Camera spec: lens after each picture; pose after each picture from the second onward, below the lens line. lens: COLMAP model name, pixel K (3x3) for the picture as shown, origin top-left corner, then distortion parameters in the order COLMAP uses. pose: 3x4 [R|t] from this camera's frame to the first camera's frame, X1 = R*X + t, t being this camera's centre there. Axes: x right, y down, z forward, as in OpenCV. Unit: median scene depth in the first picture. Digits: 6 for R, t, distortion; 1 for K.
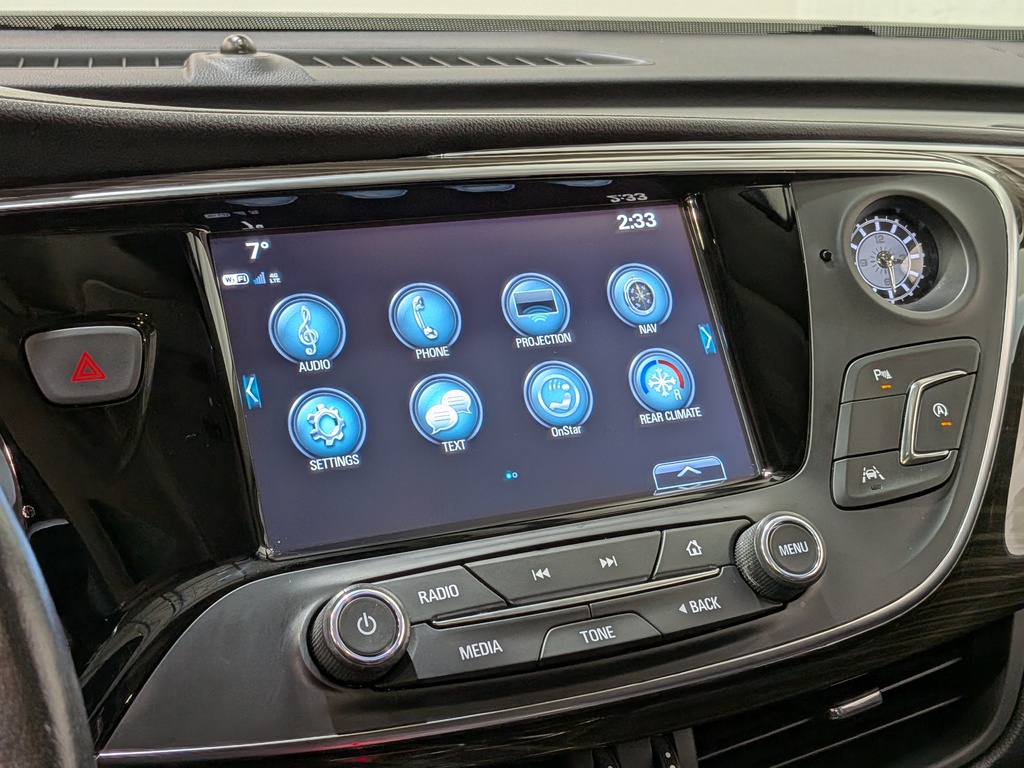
lens RADIAL K [[1519.7, 0, 503.0], [0, 1519.7, 388.4], [0, 0, 1]] dist [0.044446, 0.000000]
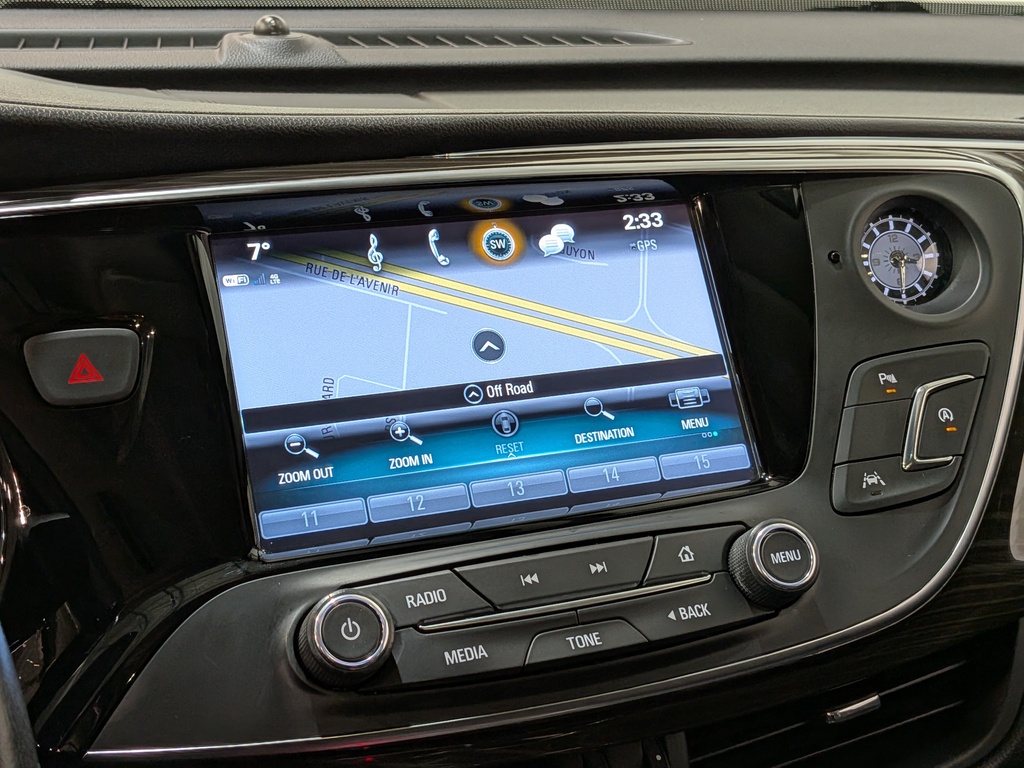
lens RADIAL K [[1519.7, 0, 516.8], [0, 1519.7, 374.8], [0, 0, 1]] dist [0.044446, 0.000000]
pose [[0.999125, 0.014617, -0.039181, 0.050545], [-0.013710, 0.999634, 0.023314, -0.034526], [0.039508, -0.022757, 0.998960, -0.004139]]
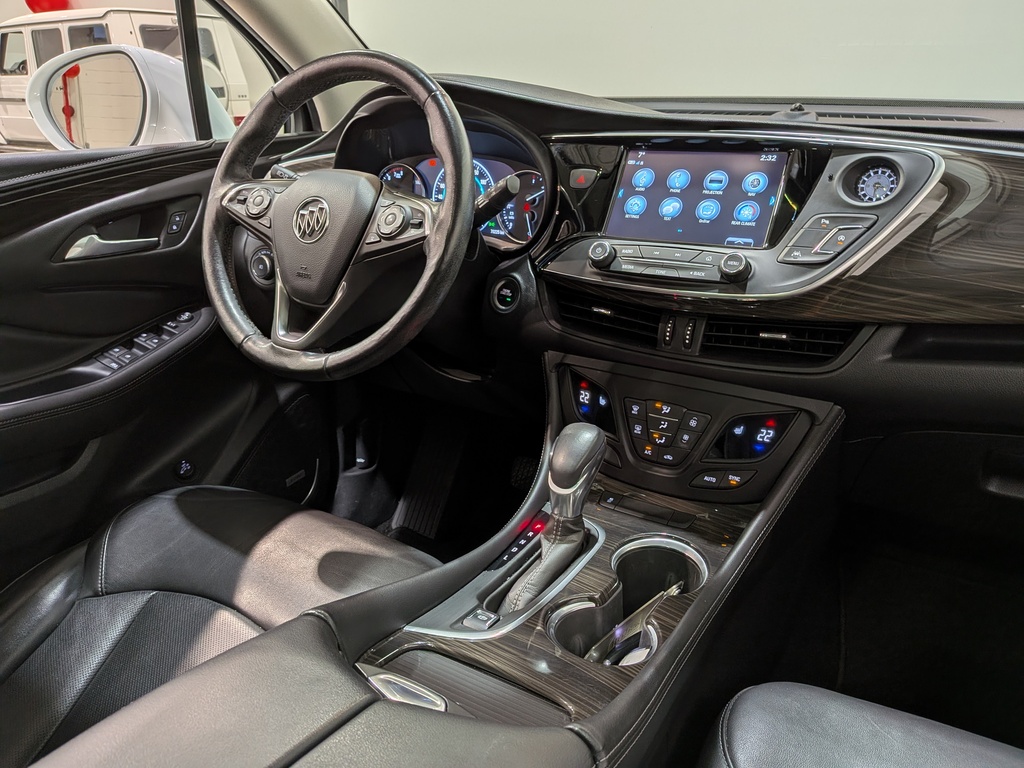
lens RADIAL K [[750.0, 0, 516.9], [0, 750.0, 393.4], [0, 0, 1]] dist [0.055242, -0.102512]
pose [[0.566449, 0.294290, -0.769759, 1.151145], [-0.219834, 0.954177, 0.203025, 0.139974], [0.794234, 0.054215, 0.605188, -0.226780]]
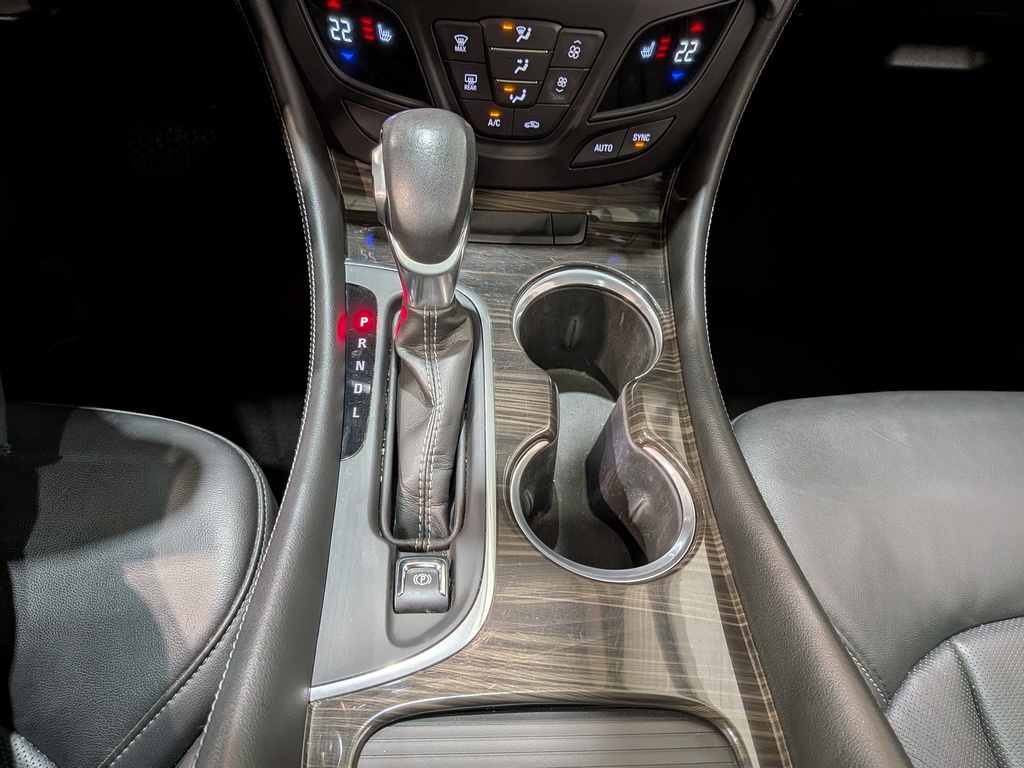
lens RADIAL K [[760.0, 0, 506.8], [0, 760.0, 410.1], [0, 0, 1]] dist [0.015968, -0.042310]
pose [[0.921106, 0.347706, -0.175114, 0.389777], [-0.174625, 0.771020, 0.612400, 0.233991], [0.347952, -0.533506, 0.770909, 0.107536]]
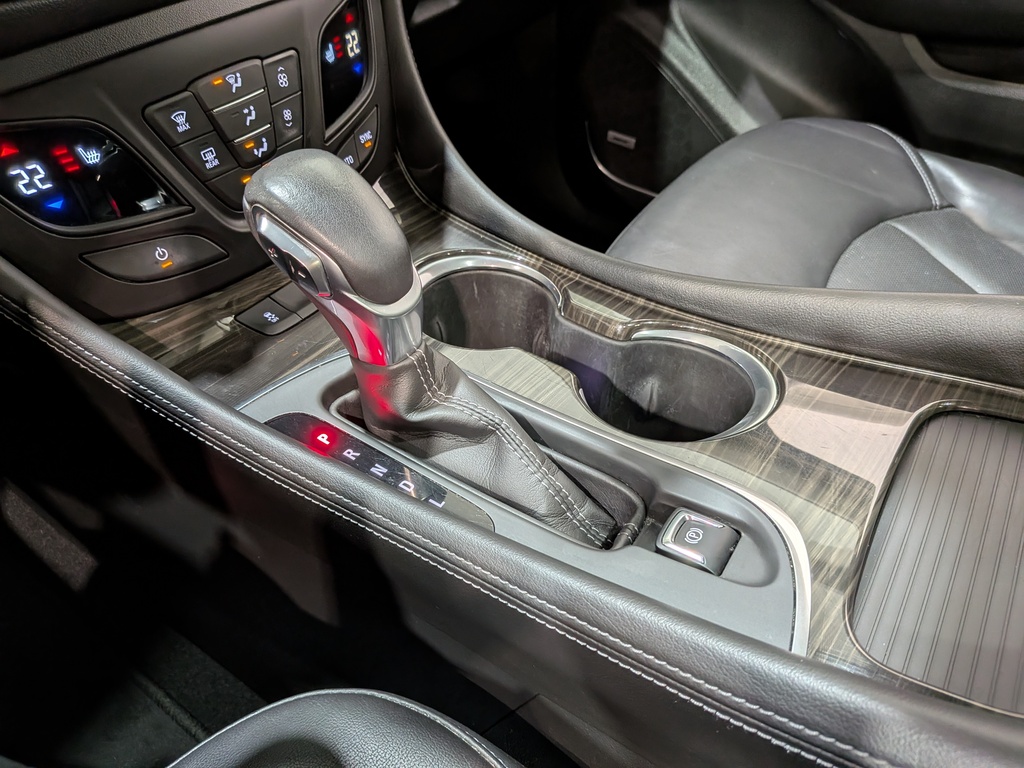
lens RADIAL K [[755.0, 0, 507.9], [0, 755.0, 371.5], [0, 0, 1]] dist [0.002105, -0.038726]
pose [[0.855576, -0.350132, 0.381310, -0.041334], [0.141074, 0.866396, 0.479016, 0.357072], [-0.498084, -0.356042, 0.790662, 0.170139]]
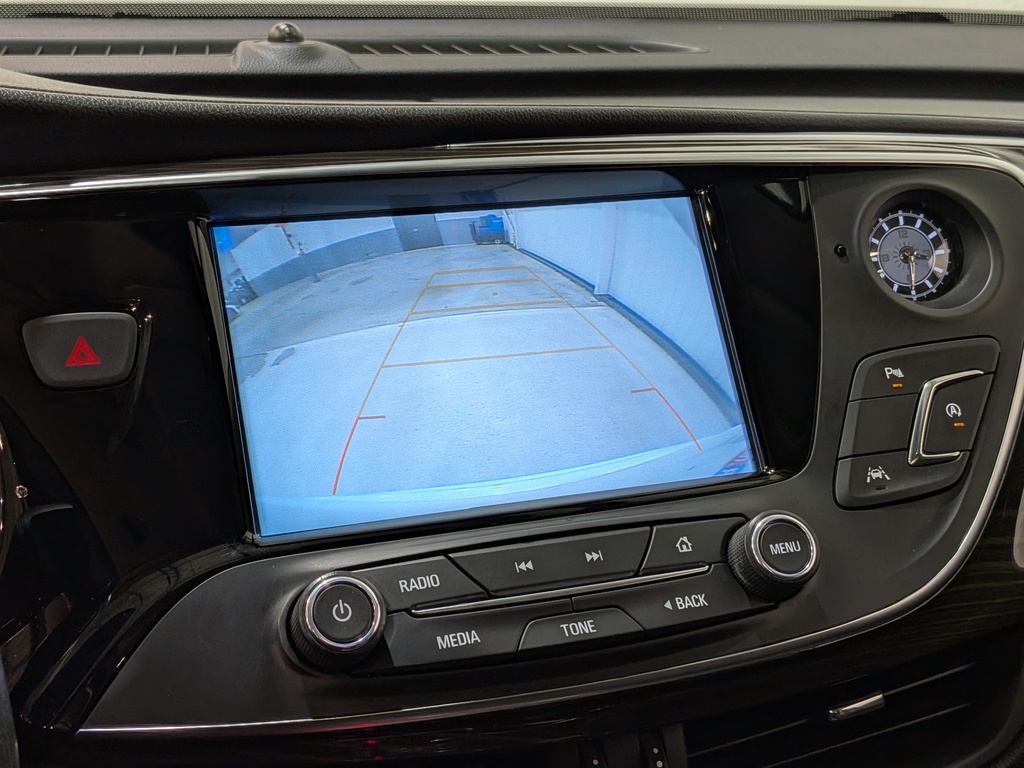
lens RADIAL K [[1519.7, 0, 489.0], [0, 1519.7, 404.1], [0, 0, 1]] dist [0.044446, 0.000000]
pose [[0.996715, 0.020198, -0.078424, 0.073368], [-0.018686, 0.999626, 0.019971, -0.004040], [0.078798, -0.018440, 0.996720, 0.001607]]
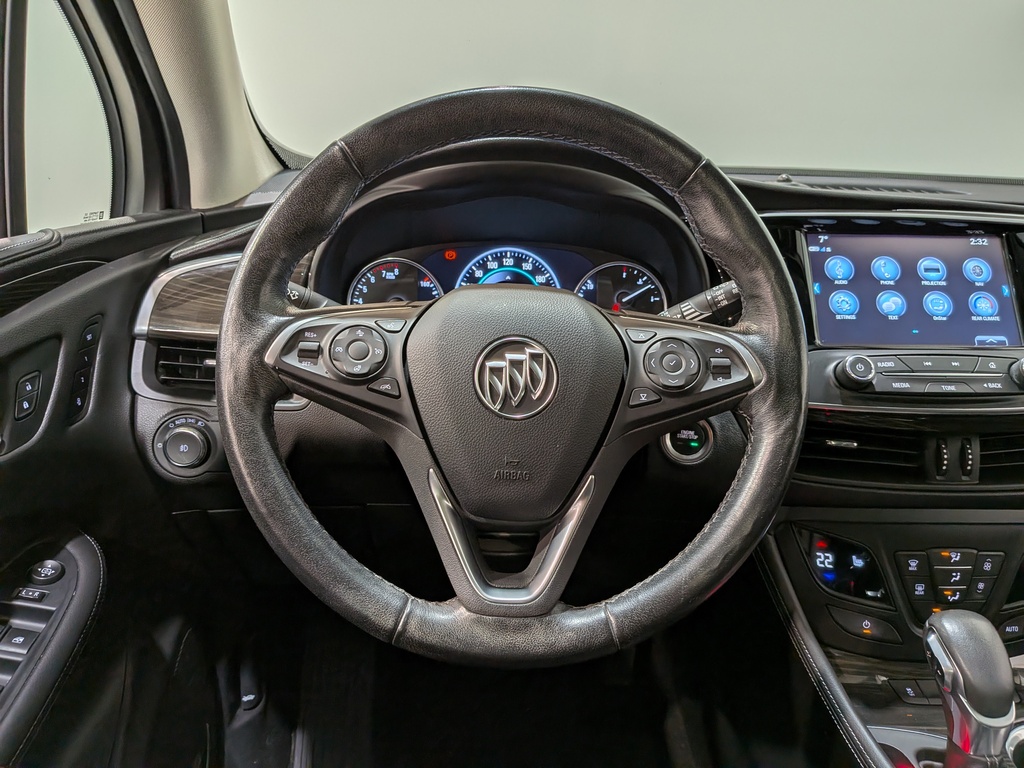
lens RADIAL K [[760.0, 0, 509.5], [0, 760.0, 391.6], [0, 0, 1]] dist [0.015968, -0.042310]
pose [[0.918328, 0.126049, -0.375214, -0.130866], [-0.120723, 0.991967, 0.037776, 0.194936], [0.376962, 0.010606, 0.926168, -0.466599]]
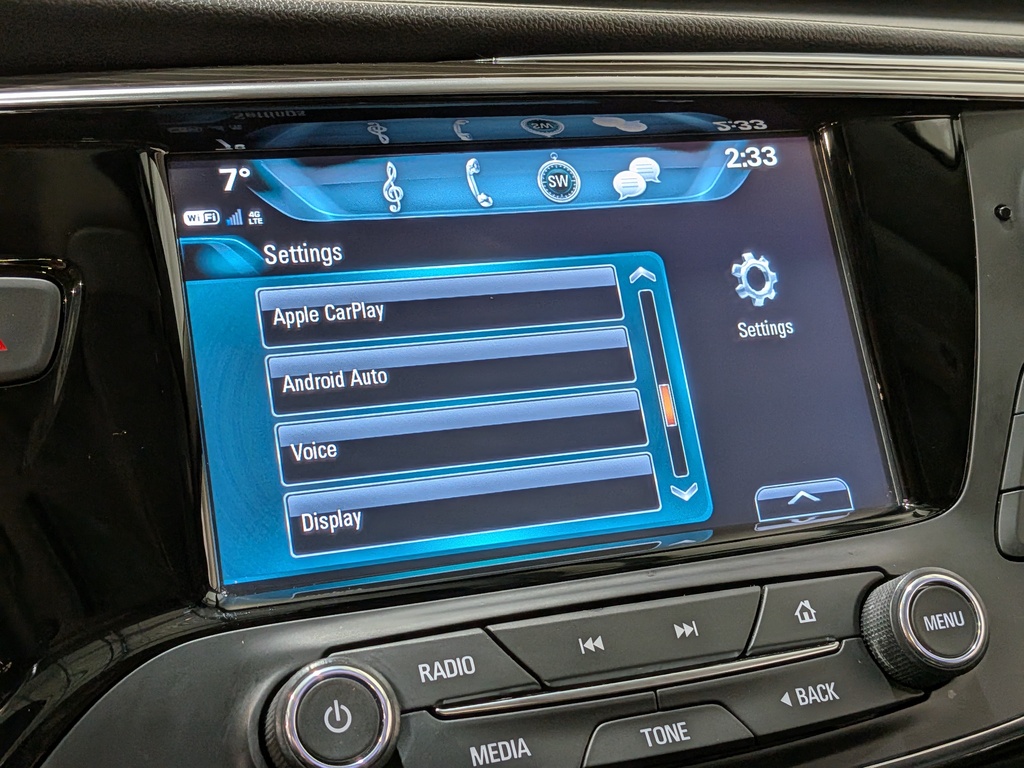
lens RADIAL K [[1519.7, 0, 520.9], [0, 1519.7, 380.4], [0, 0, 1]] dist [0.044446, 0.000000]
pose [[0.997170, 0.047192, -0.058521, 0.026159], [-0.044200, 0.997699, 0.051418, -0.037075], [0.060812, -0.048686, 0.996961, 0.262339]]
